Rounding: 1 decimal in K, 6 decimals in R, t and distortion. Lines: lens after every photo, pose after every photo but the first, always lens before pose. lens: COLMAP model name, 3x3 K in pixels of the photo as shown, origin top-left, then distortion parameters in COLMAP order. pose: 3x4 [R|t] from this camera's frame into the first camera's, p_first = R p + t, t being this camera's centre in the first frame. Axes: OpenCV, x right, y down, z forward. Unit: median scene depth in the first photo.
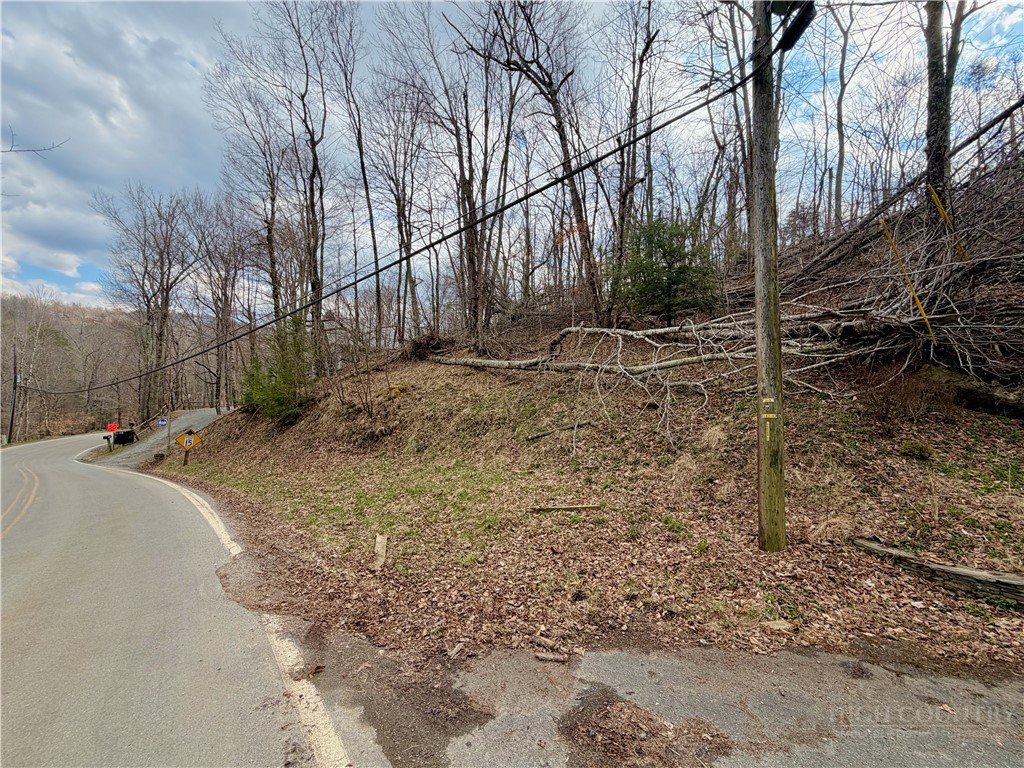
lens RADIAL K [[407.9, 0, 511.5], [0, 407.9, 382.0], [0, 0, 1]] dist [0.001418, -0.000102]
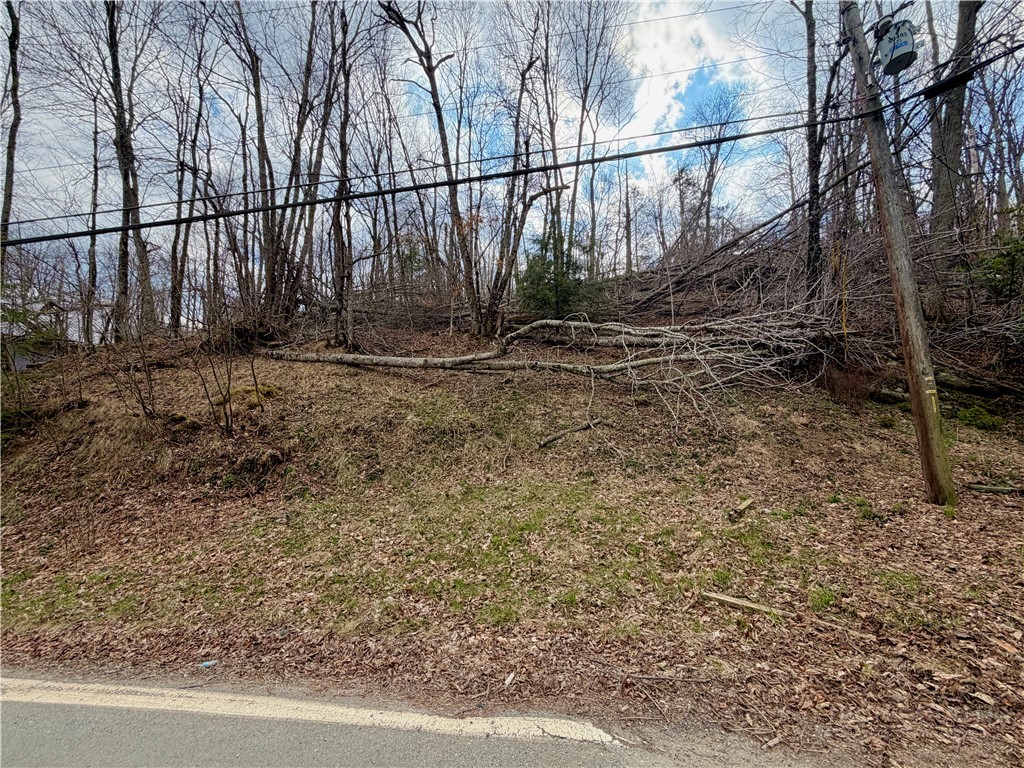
lens RADIAL K [[407.9, 0, 511.5], [0, 407.9, 382.0], [0, 0, 1]] dist [0.001418, -0.000102]
pose [[0.807774, 0.019543, 0.589168, -0.390792], [0.006655, 0.999084, -0.042265, 0.035890], [-0.589454, 0.038062, 0.806905, 0.279379]]
